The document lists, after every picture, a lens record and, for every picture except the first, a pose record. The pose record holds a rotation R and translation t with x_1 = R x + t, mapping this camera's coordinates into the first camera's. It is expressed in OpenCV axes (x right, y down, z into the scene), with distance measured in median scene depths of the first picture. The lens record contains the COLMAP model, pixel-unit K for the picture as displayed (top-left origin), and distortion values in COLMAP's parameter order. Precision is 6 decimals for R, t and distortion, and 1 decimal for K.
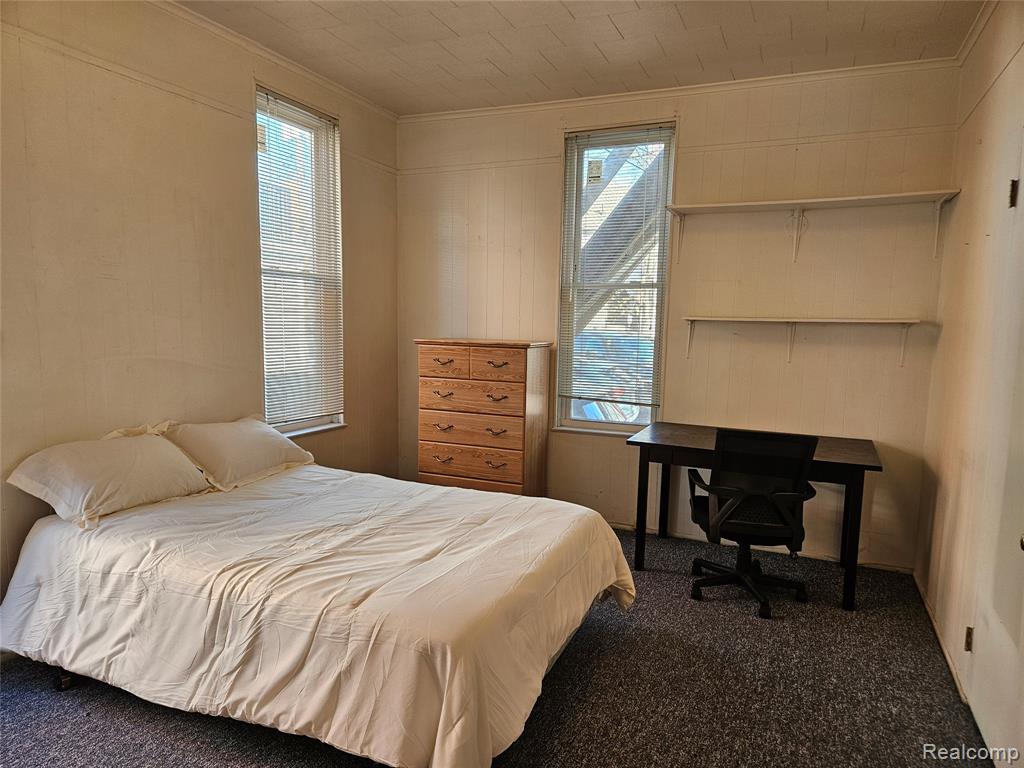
lens RADIAL K [[686.6, 0, 503.7], [0, 686.6, 392.1], [0, 0, 1]] dist [0.077242, -0.054738]
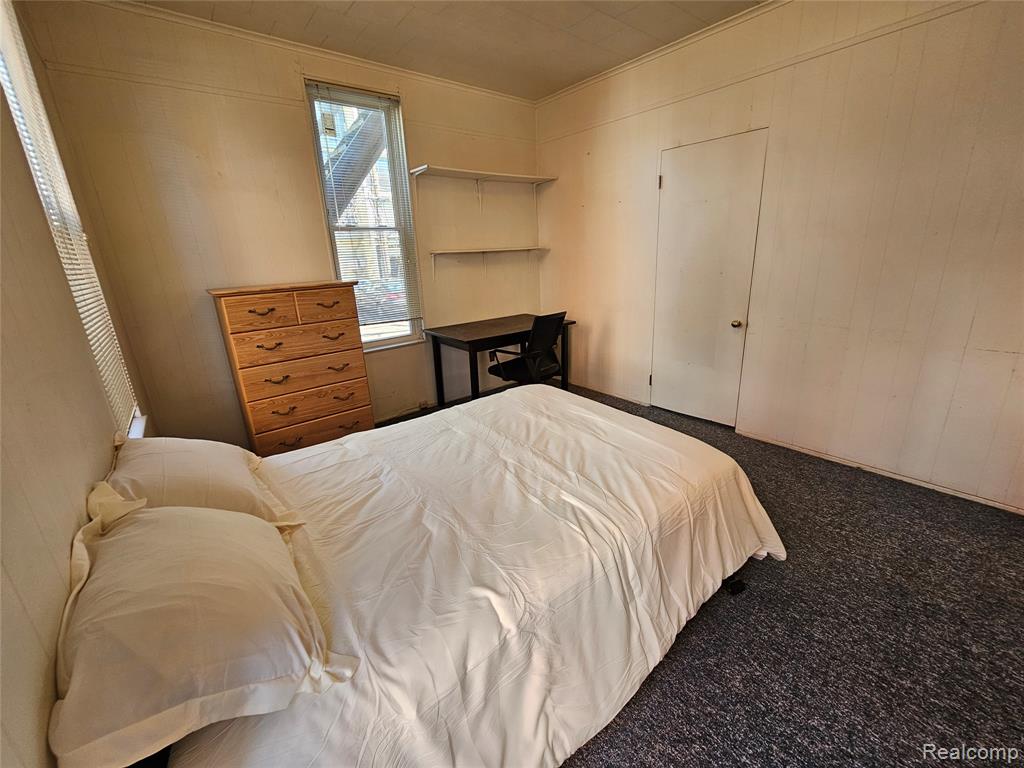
lens RADIAL K [[423.3, 0, 521.9], [0, 423.3, 367.4], [0, 0, 1]] dist [0.000928, 0.000336]
pose [[0.446879, -0.276387, 0.850829, -0.594915], [0.152157, 0.960702, 0.232162, -0.070520], [-0.881560, 0.025712, 0.471372, 0.574544]]
